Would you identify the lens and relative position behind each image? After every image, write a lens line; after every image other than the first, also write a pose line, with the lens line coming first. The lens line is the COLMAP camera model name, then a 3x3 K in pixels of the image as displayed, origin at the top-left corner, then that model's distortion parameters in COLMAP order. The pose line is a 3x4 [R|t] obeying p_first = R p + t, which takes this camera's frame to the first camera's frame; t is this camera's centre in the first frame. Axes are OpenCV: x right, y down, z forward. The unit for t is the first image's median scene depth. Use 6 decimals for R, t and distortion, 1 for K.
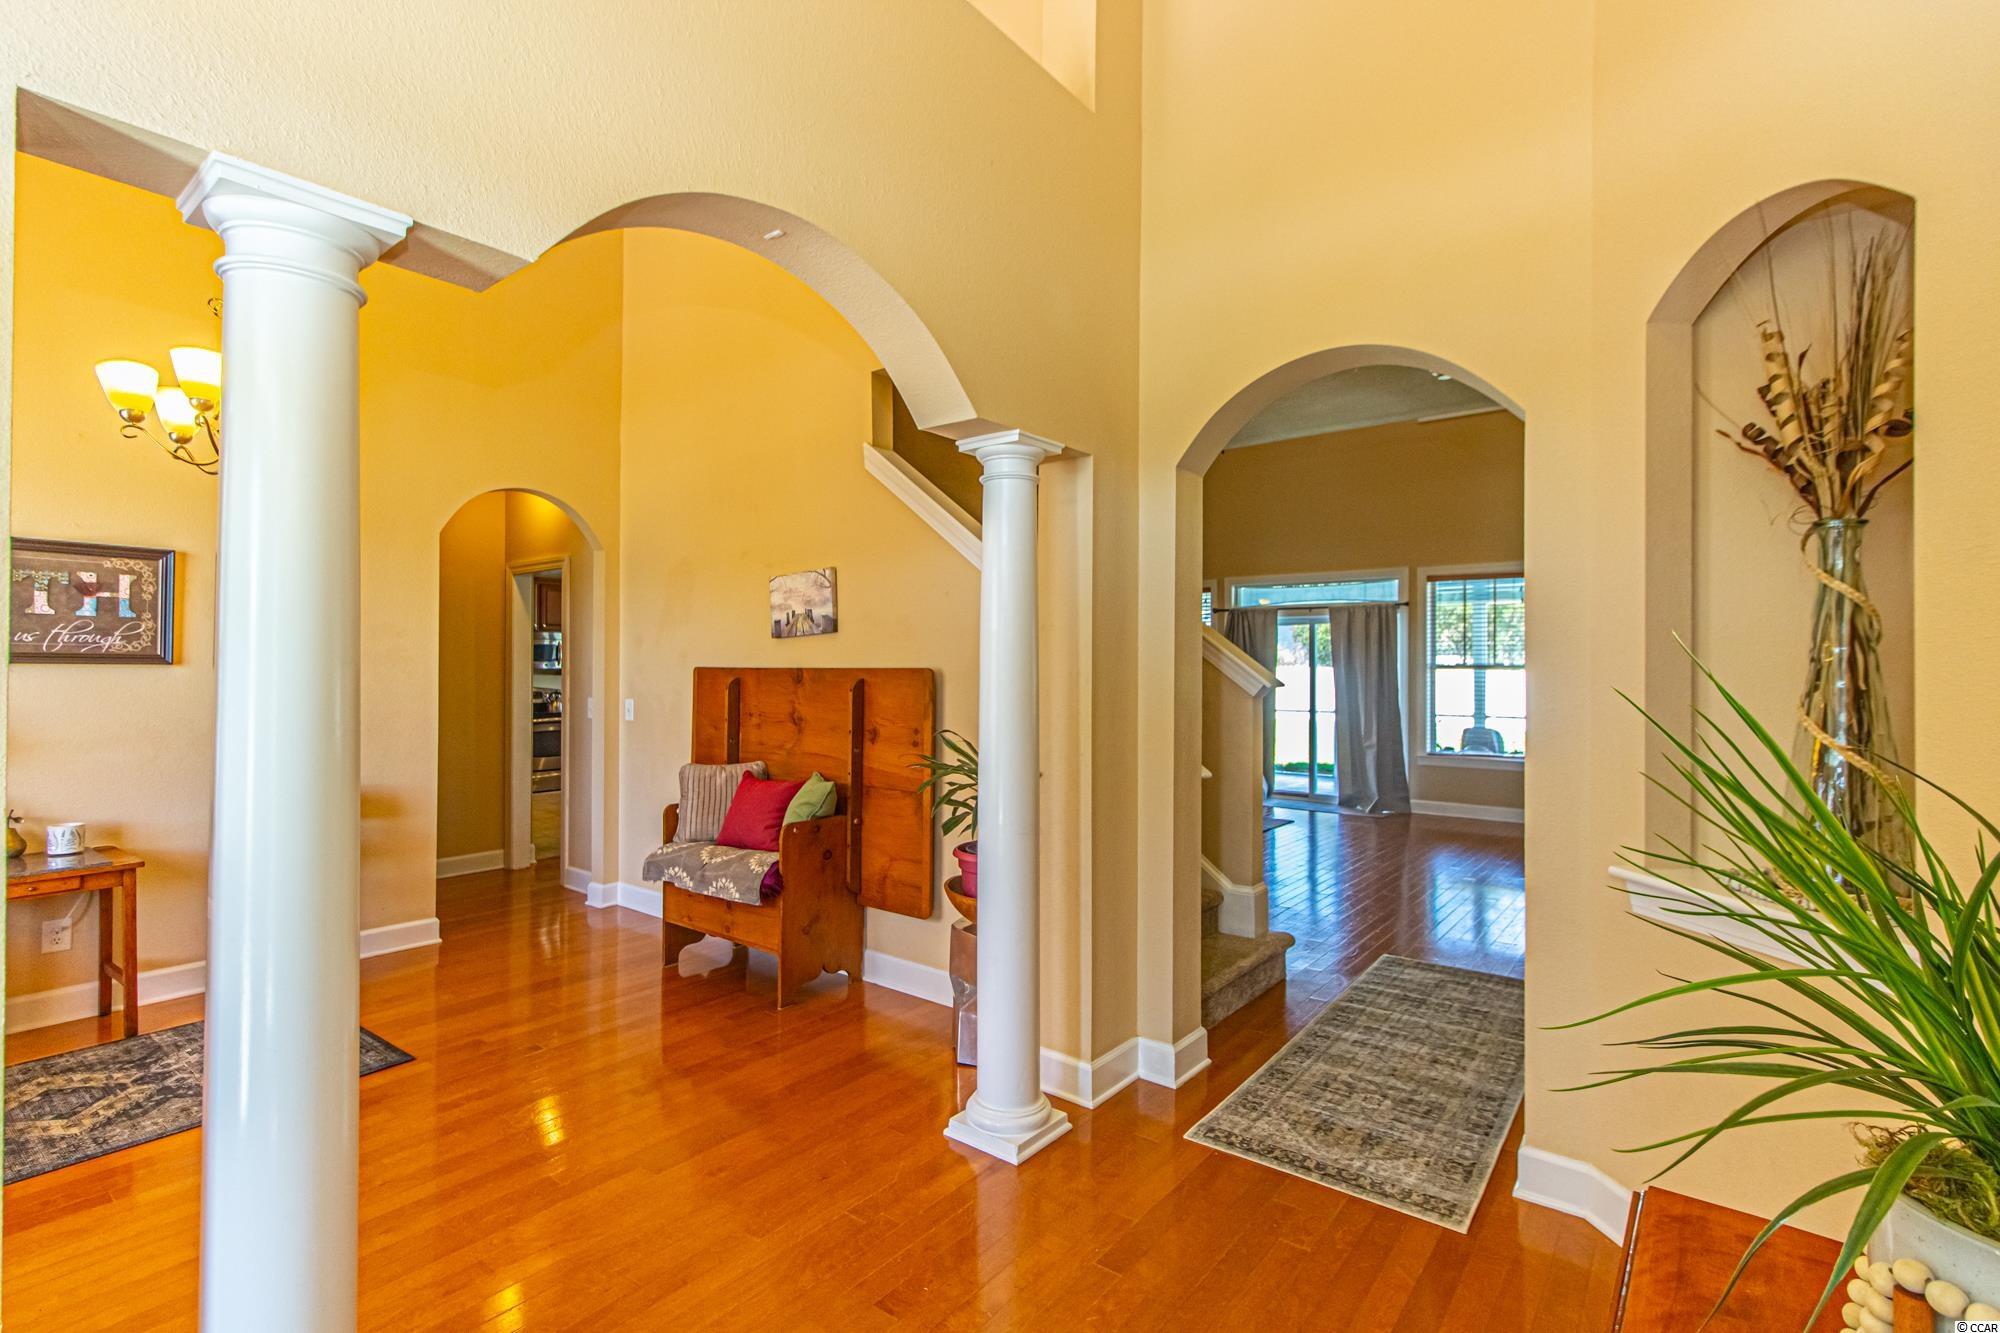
lens RADIAL K [[924.5, 0, 1000.0], [0, 924.5, 666.5], [0, 0, 1]] dist [-0.003830, 0.000158]
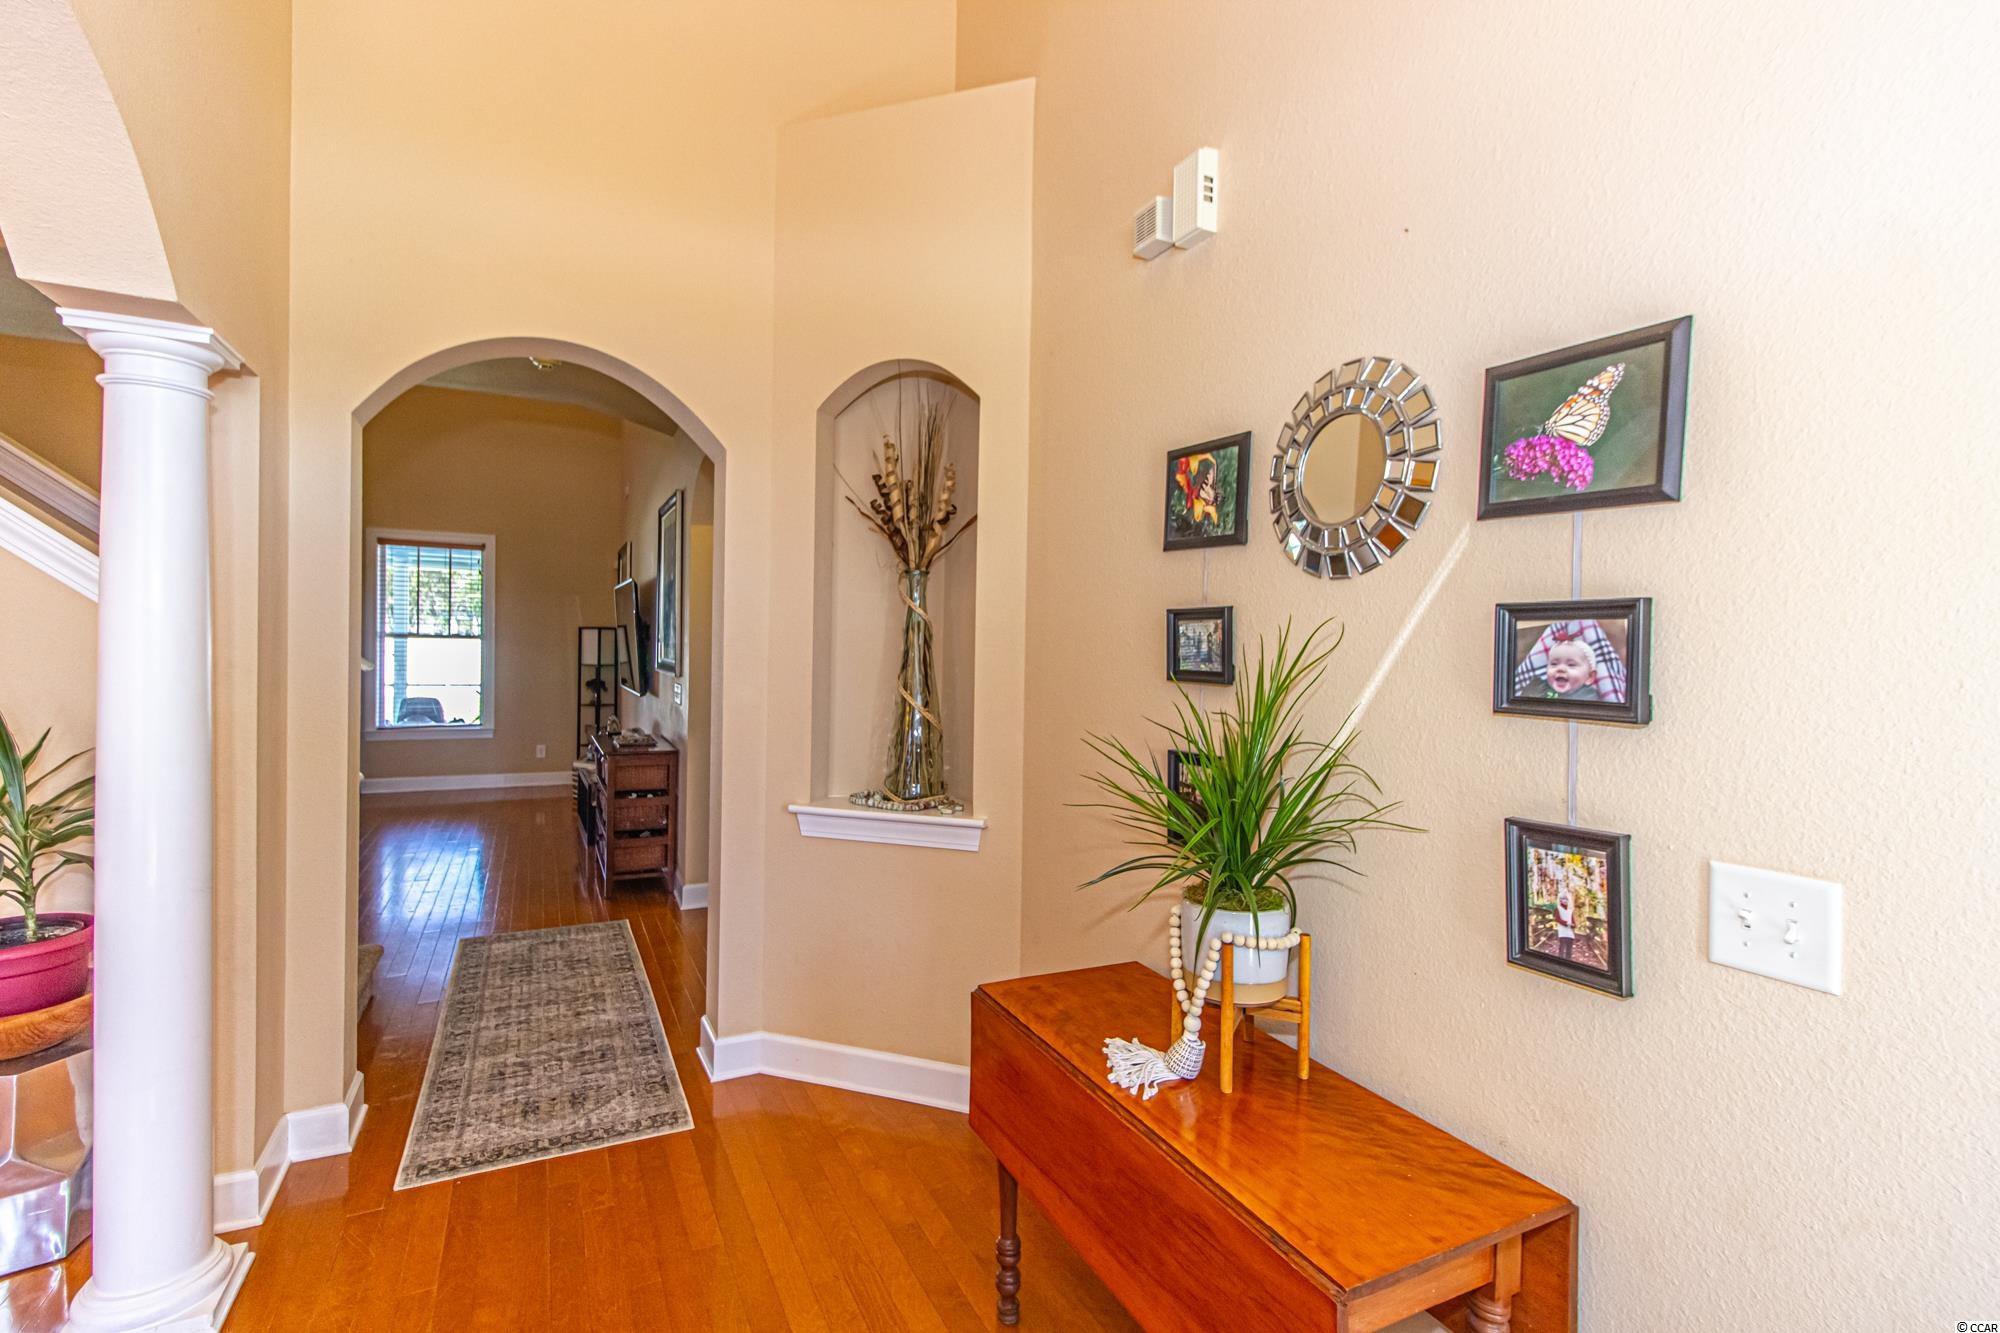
lens RADIAL K [[923.1, 0, 991.3], [0, 923.1, 660.5], [0, 0, 1]] dist [0.001608, 0.000499]
pose [[0.425854, -0.008977, 0.904747, -0.342442], [-0.023670, 0.999498, 0.021059, -0.025681], [-0.904482, -0.030383, 0.425428, 0.124865]]
